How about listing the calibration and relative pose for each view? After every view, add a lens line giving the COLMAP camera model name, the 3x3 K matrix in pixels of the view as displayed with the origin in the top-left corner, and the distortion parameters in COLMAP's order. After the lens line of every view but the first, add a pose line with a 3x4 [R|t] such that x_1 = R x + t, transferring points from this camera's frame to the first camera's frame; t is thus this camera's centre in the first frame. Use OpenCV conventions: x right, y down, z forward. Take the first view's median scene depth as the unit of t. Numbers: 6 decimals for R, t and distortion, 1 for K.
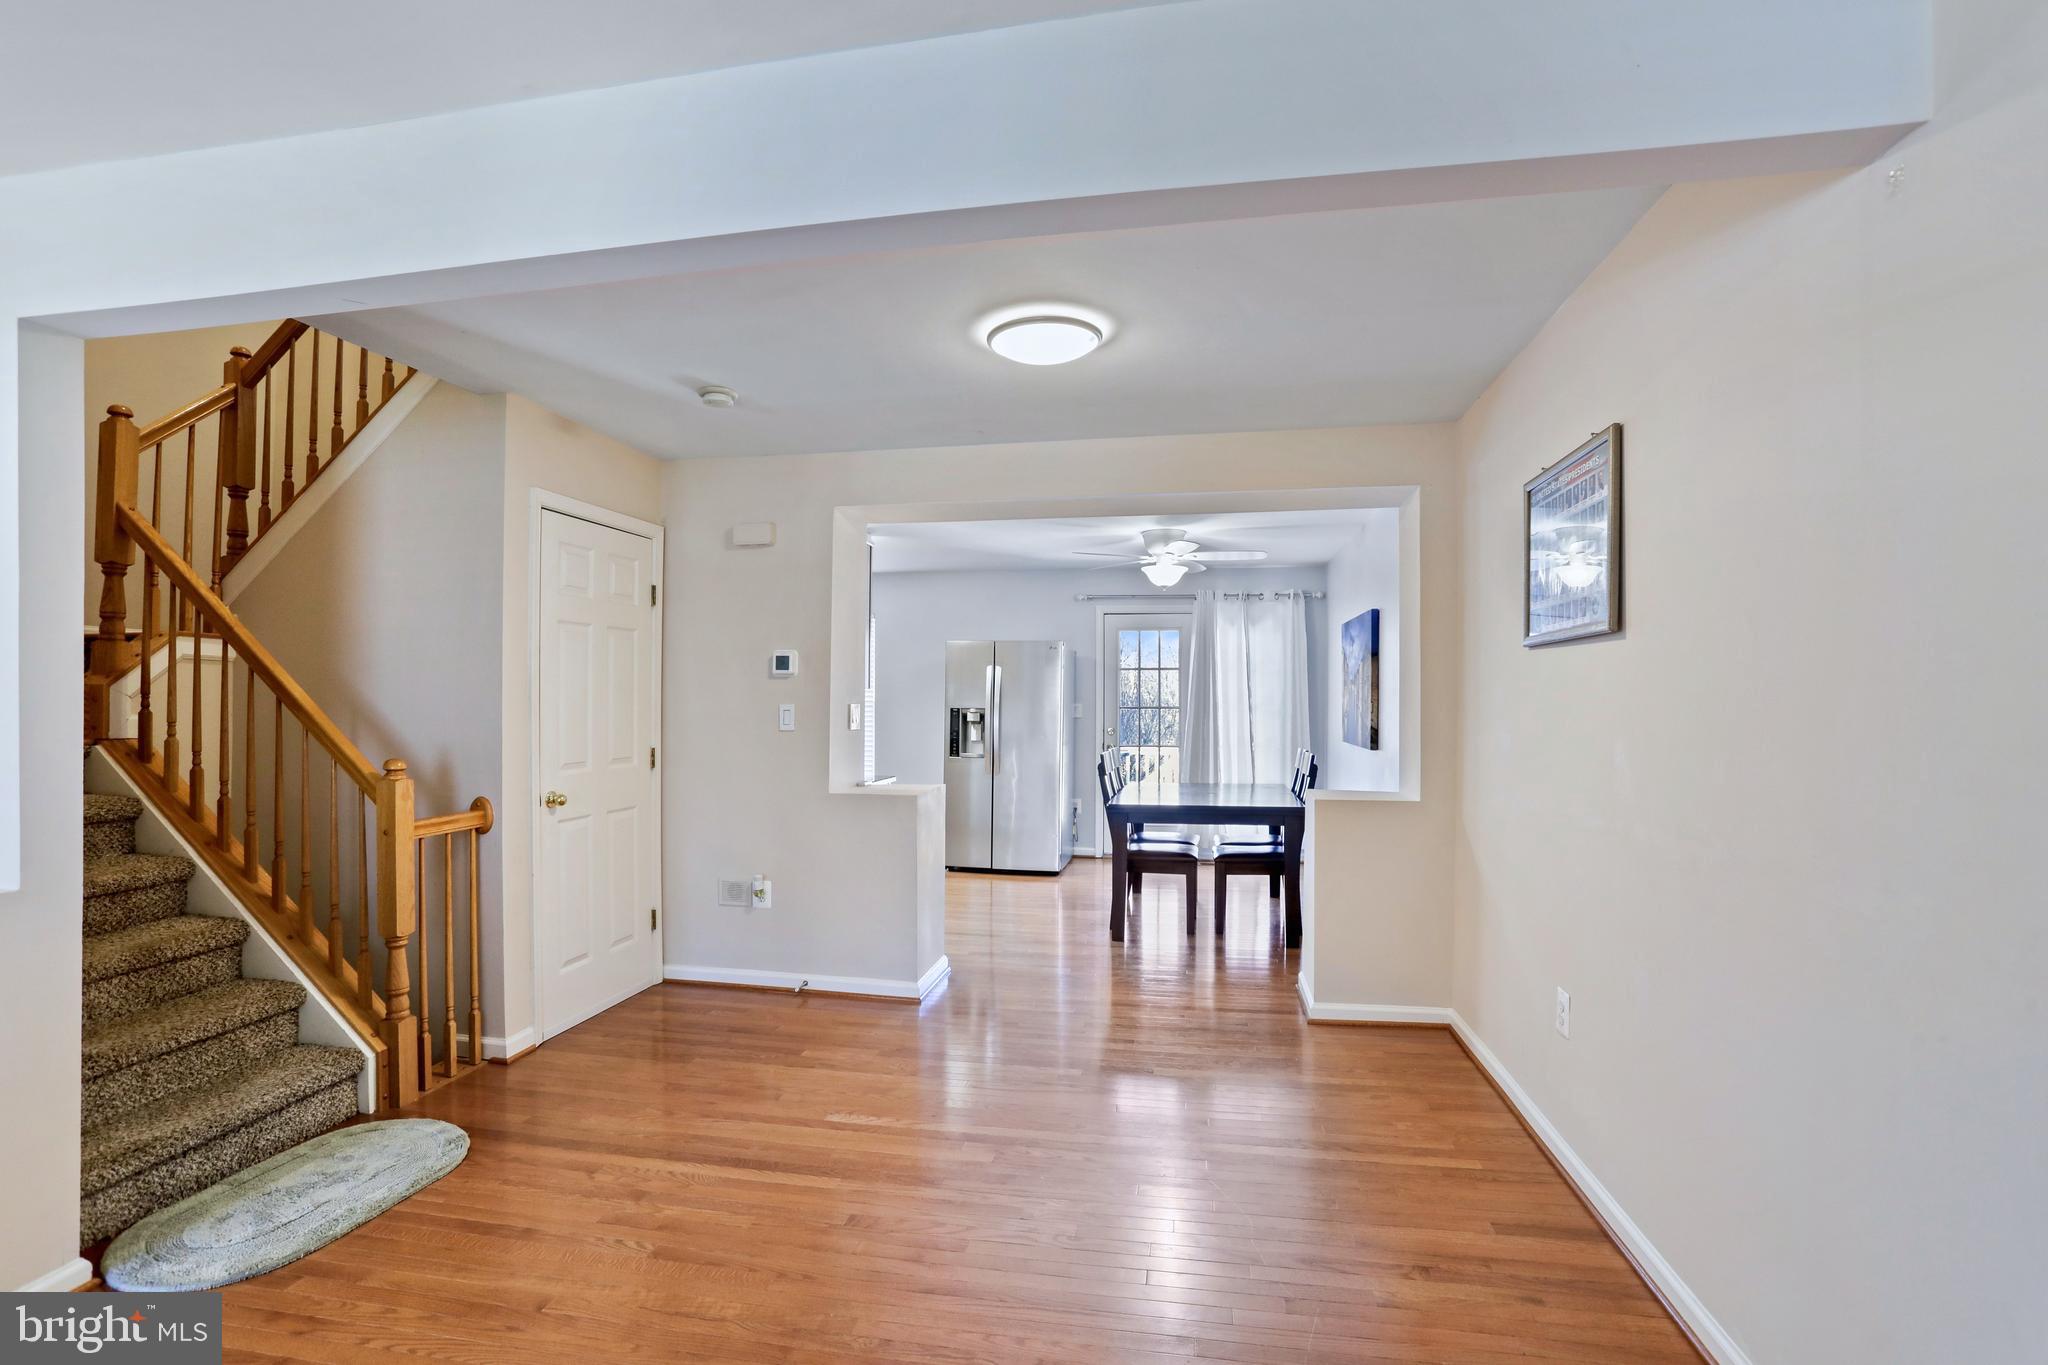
lens RADIAL K [[971.0, 0, 1002.7], [0, 971.0, 689.2], [0, 0, 1]] dist [-0.087494, 0.042242]
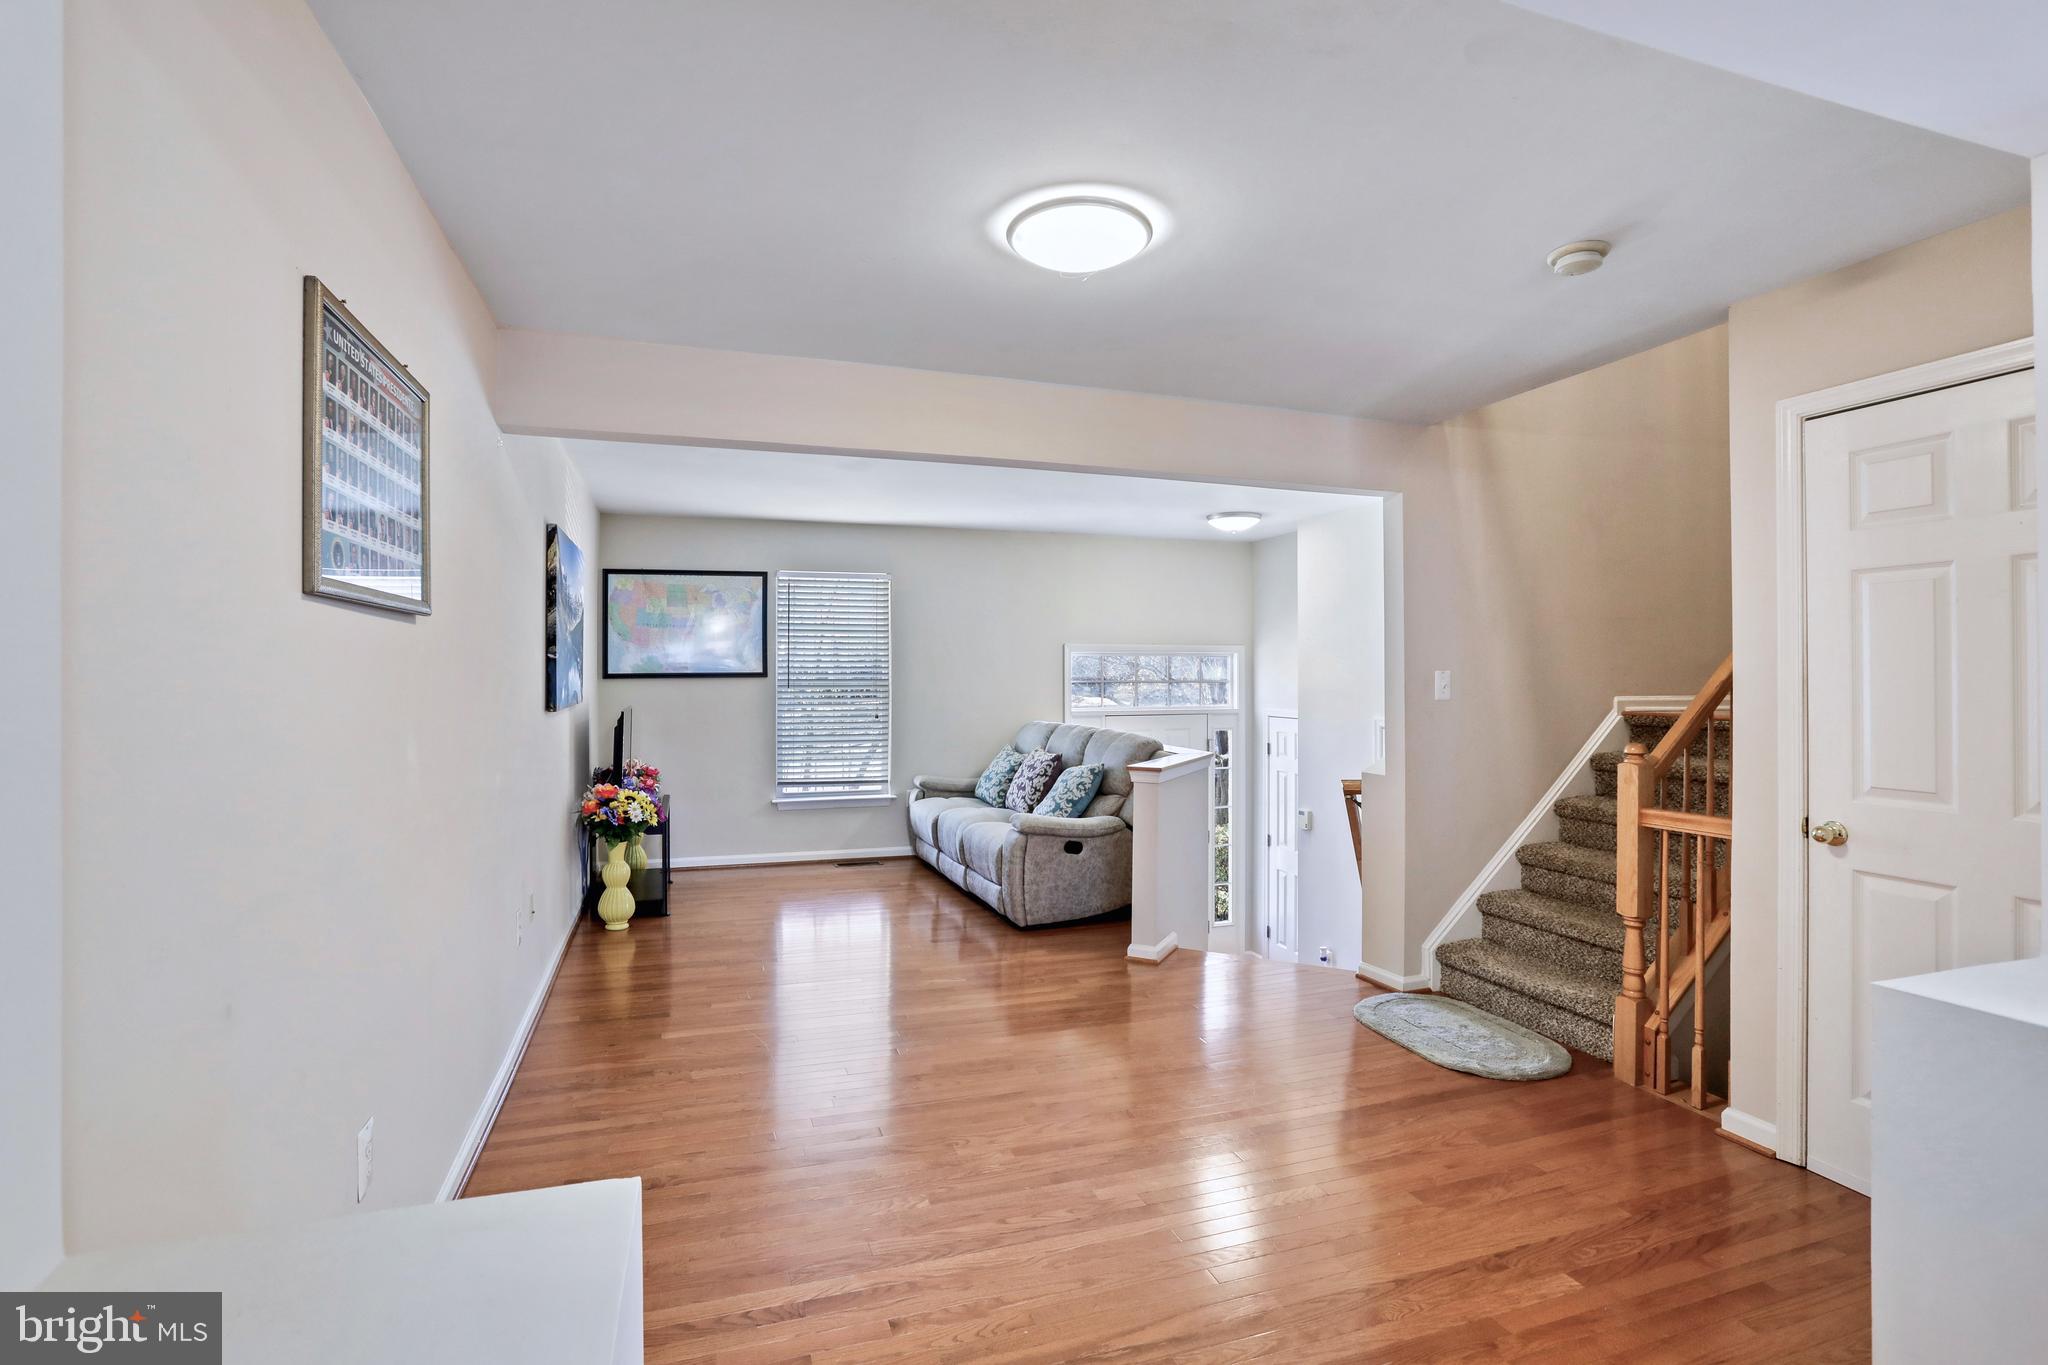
lens RADIAL K [[971.0, 0, 1002.7], [0, 971.0, 689.2], [0, 0, 1]] dist [-0.087494, 0.042242]
pose [[-0.876459, 0.000059, -0.481477, 0.404333], [0.004529, 0.999957, -0.008121, 0.016110], [0.481456, -0.009298, -0.876421, 1.417394]]
